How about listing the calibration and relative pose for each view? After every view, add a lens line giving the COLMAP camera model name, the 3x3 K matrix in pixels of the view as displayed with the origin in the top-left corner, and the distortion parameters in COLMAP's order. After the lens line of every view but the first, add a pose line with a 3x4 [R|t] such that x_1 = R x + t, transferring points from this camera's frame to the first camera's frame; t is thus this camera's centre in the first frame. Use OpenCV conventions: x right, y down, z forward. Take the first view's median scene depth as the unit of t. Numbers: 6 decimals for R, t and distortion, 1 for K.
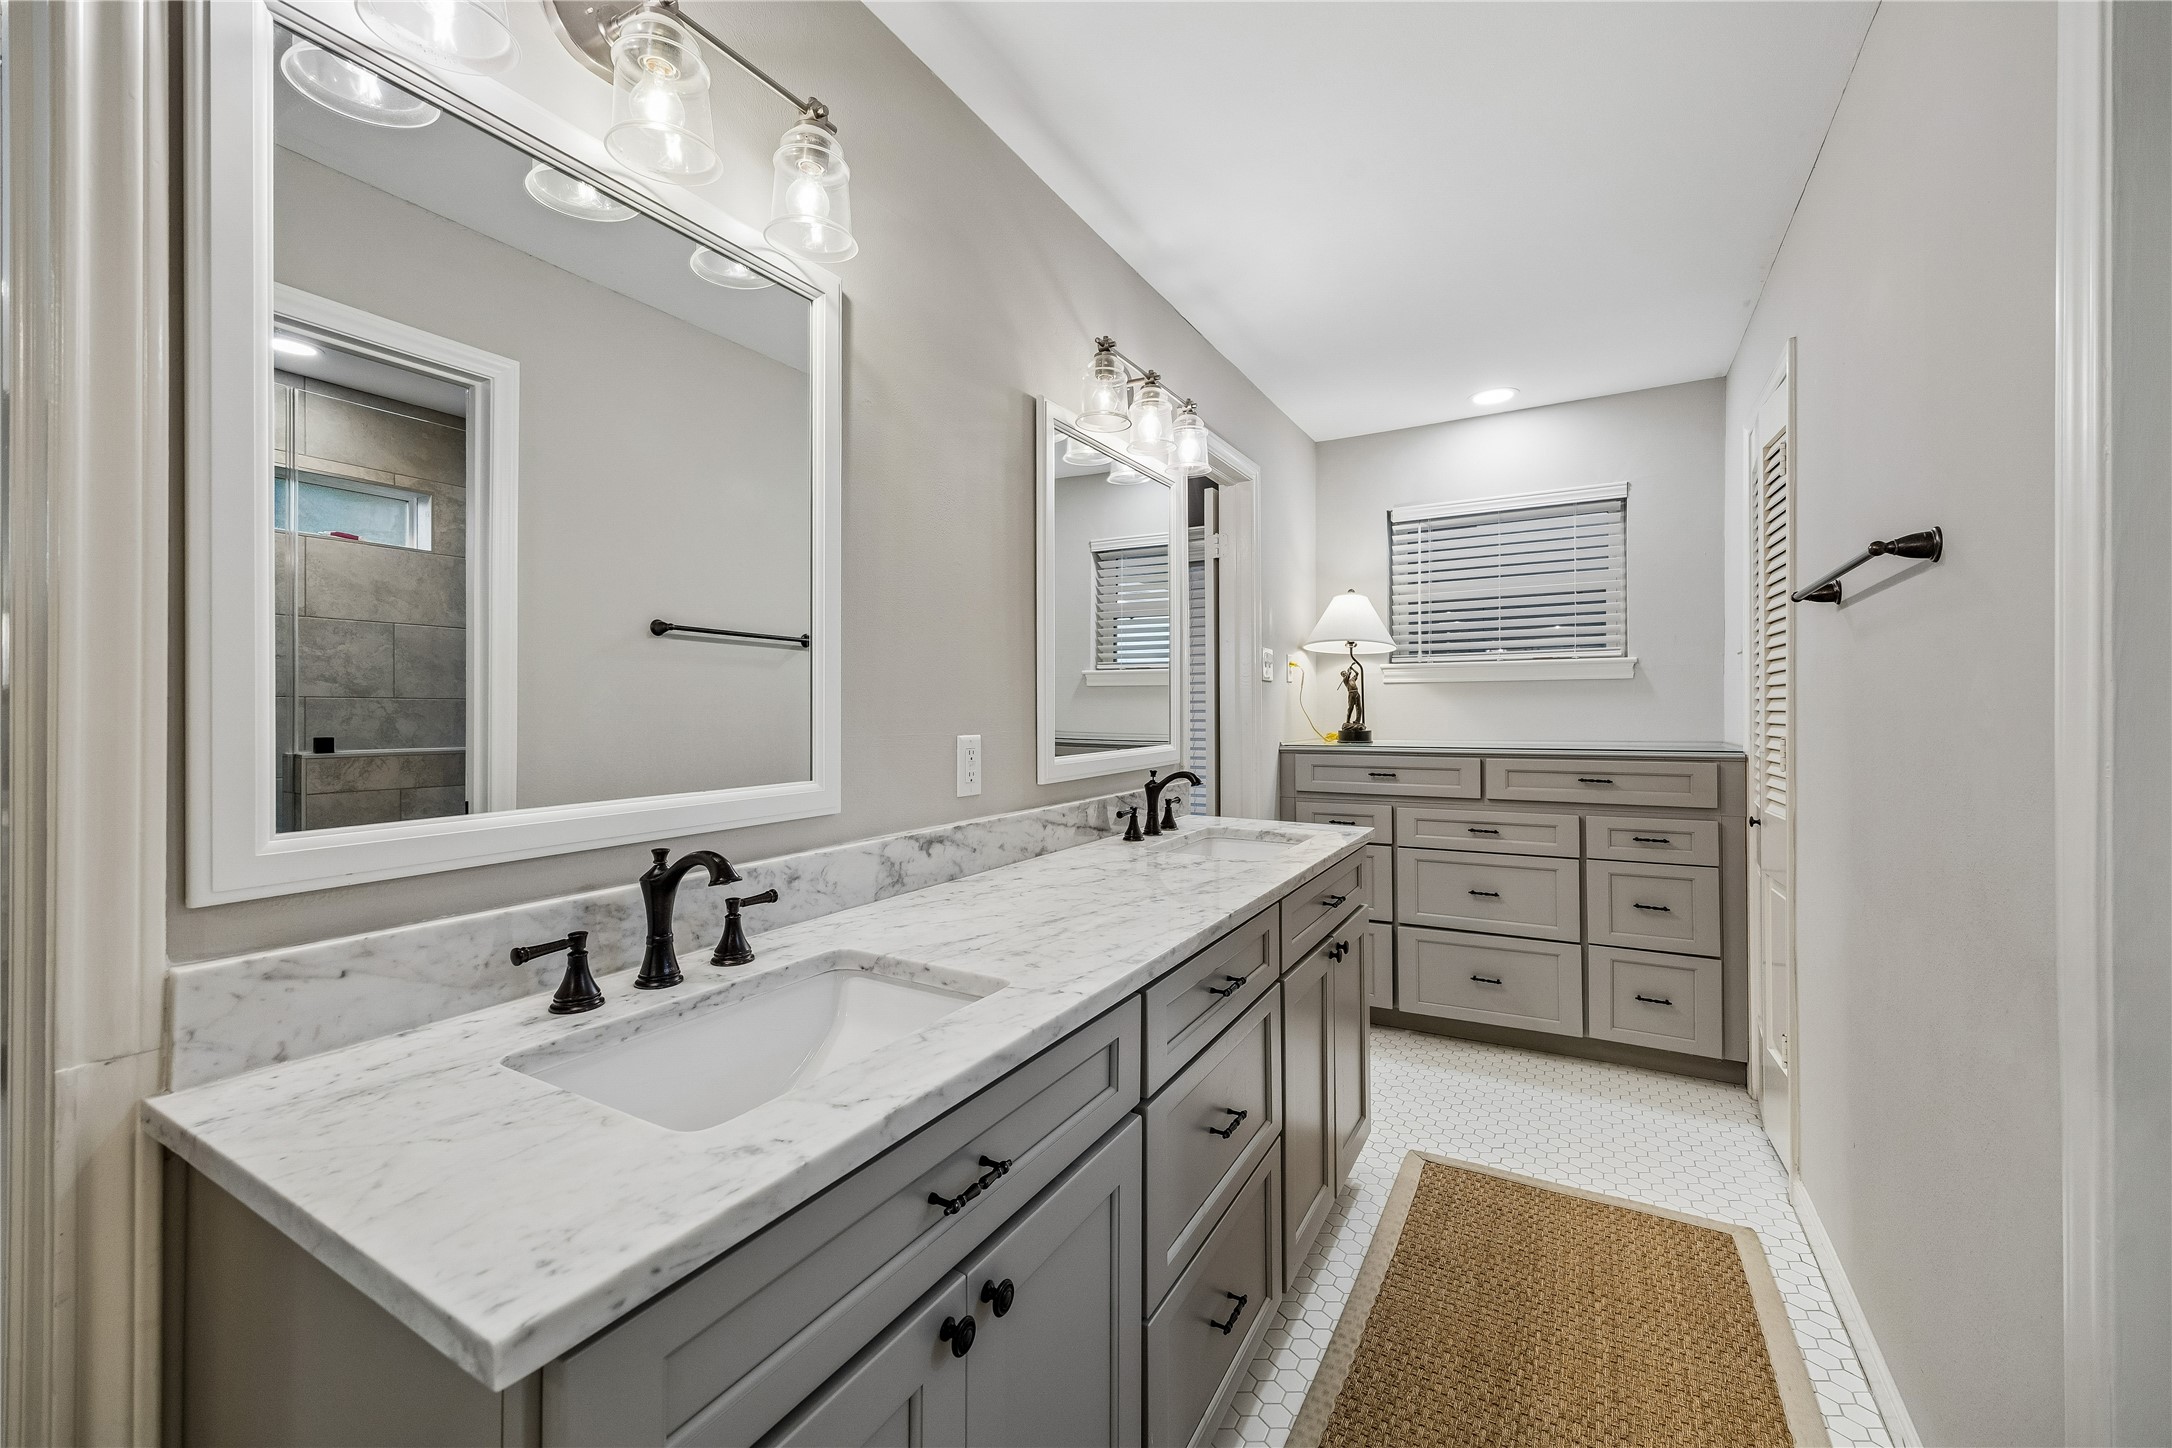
lens RADIAL K [[846.5, 0, 1077.1], [0, 846.5, 695.1], [0, 0, 1]] dist [0.000006, 0.000015]
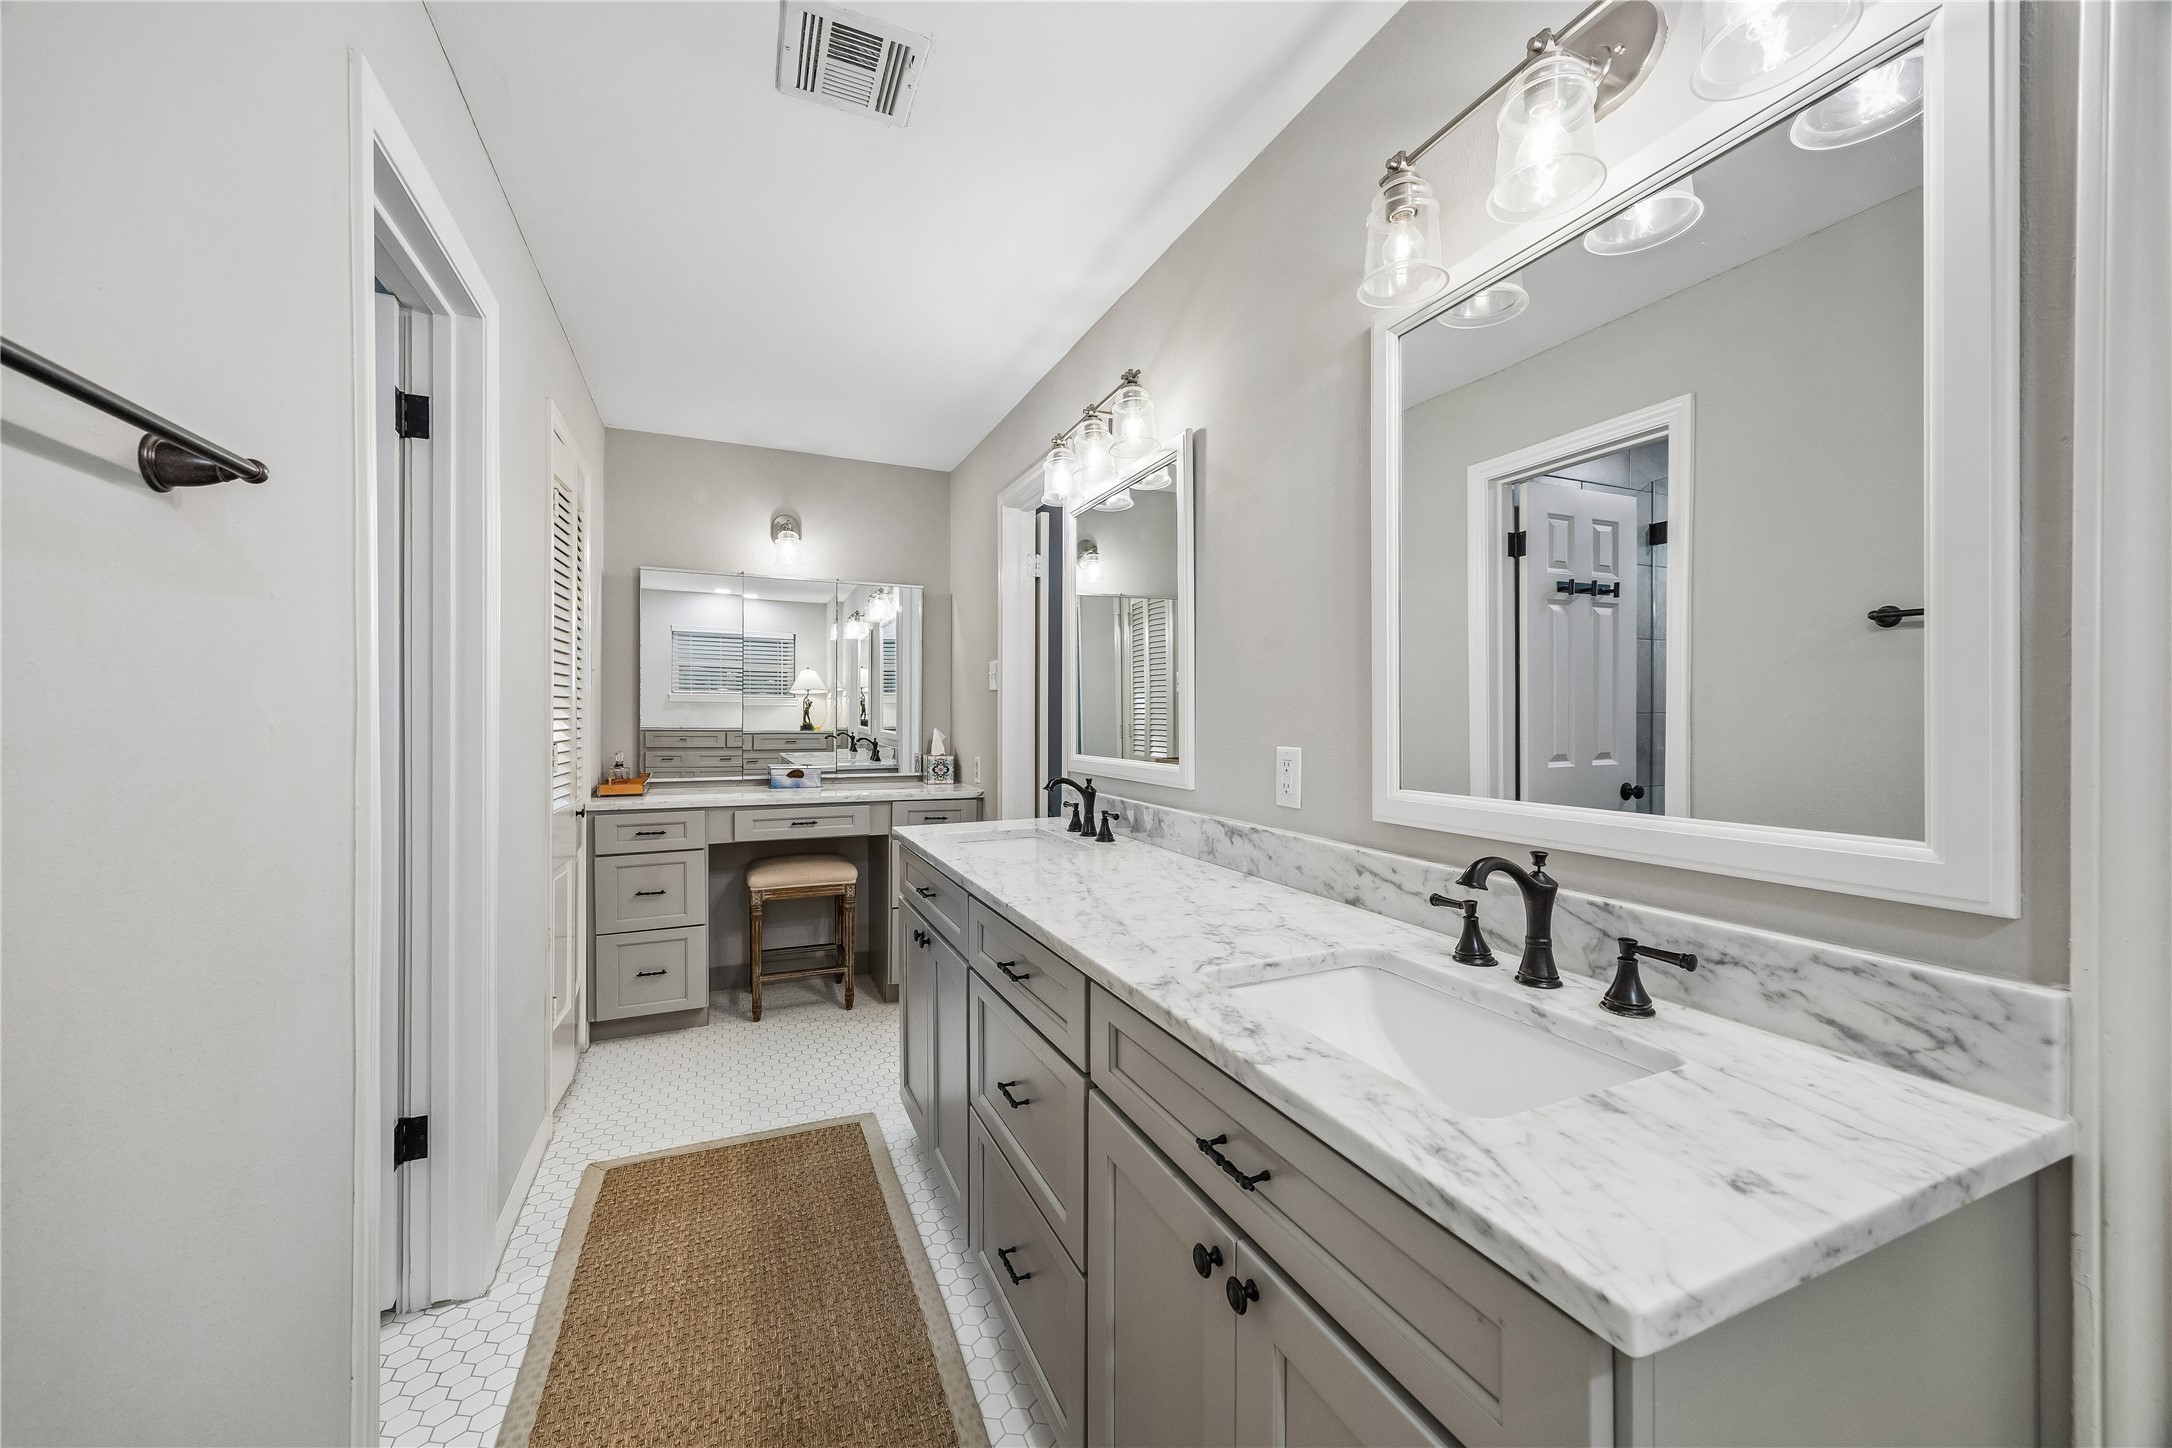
lens RADIAL K [[848.5, 0, 1086.0], [0, 848.5, 724.0], [0, 0, 1]] dist [-0.001125, -0.000046]
pose [[-0.586856, 0.005788, -0.809671, 0.832104], [0.006947, 0.999974, 0.002114, 0.018164], [0.809662, -0.004384, -0.586881, 1.415233]]
